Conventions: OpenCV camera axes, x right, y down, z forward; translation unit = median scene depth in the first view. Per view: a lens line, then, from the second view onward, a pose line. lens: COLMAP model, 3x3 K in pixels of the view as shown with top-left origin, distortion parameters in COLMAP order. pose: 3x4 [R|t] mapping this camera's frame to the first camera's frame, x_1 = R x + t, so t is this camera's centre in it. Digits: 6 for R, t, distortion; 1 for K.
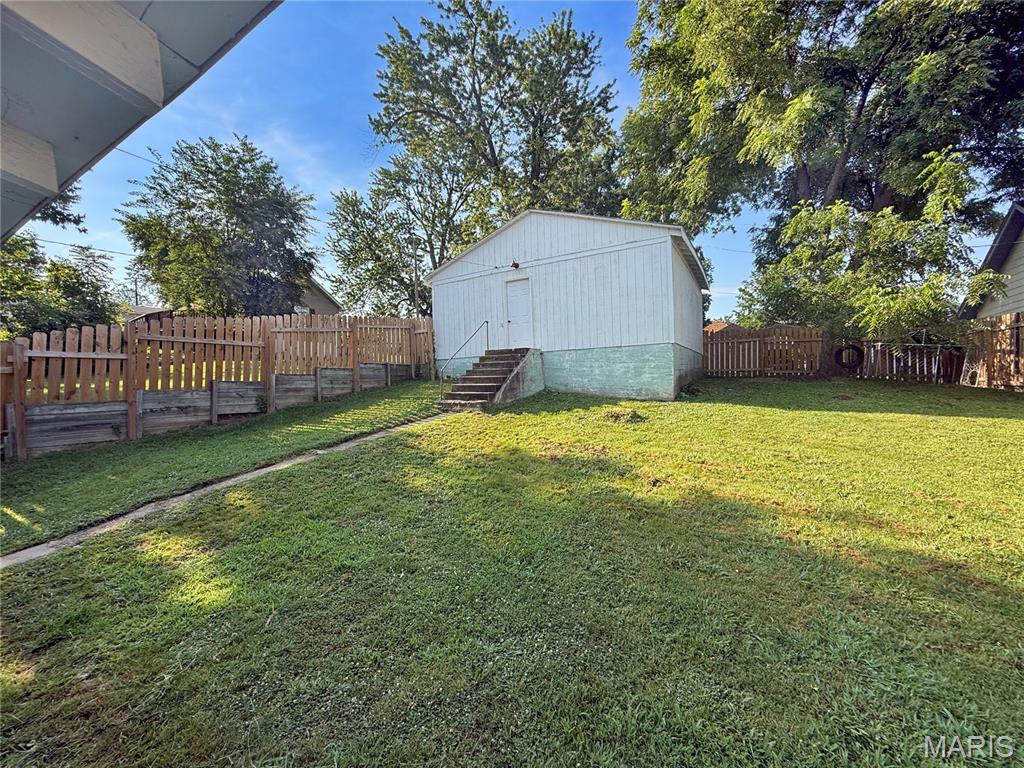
lens RADIAL K [[409.8, 0, 512.0], [0, 409.8, 384.0], [0, 0, 1]] dist [0.000240, 0.000092]
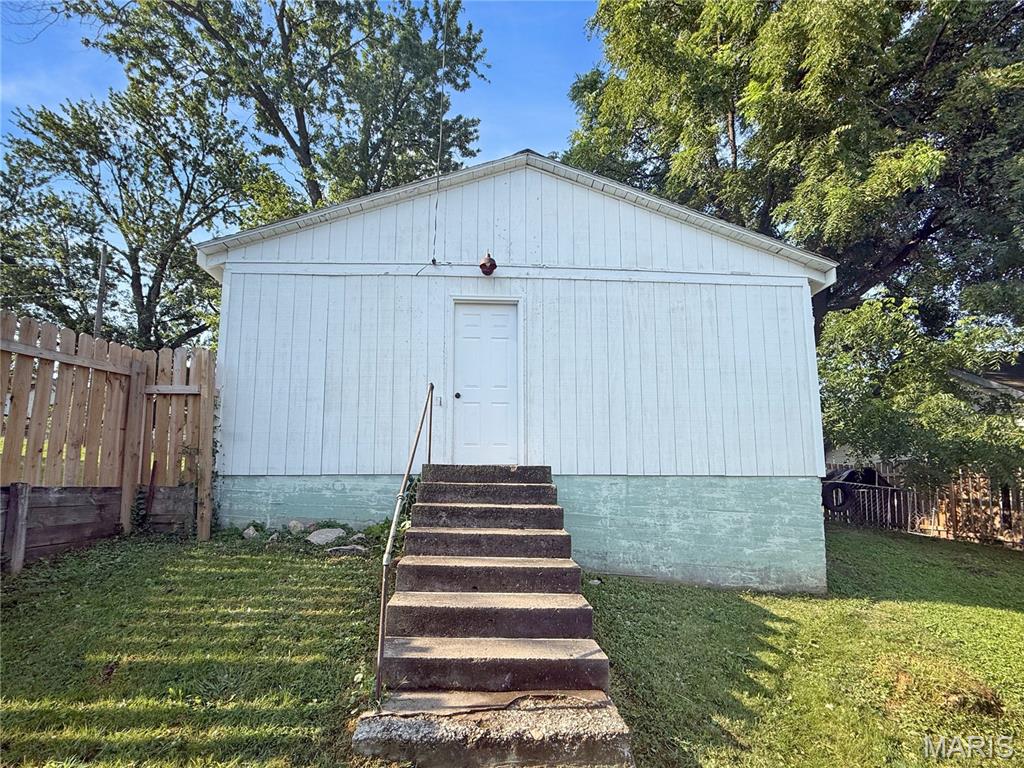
lens RADIAL K [[447.9, 0, 510.7], [0, 447.9, 443.8], [0, 0, 1]] dist [-0.001242, -0.000747]
pose [[0.846326, 0.085253, 0.525798, -0.181796], [-0.028299, 0.992911, -0.115440, -0.050524], [-0.531913, 0.082820, 0.842739, 0.561205]]
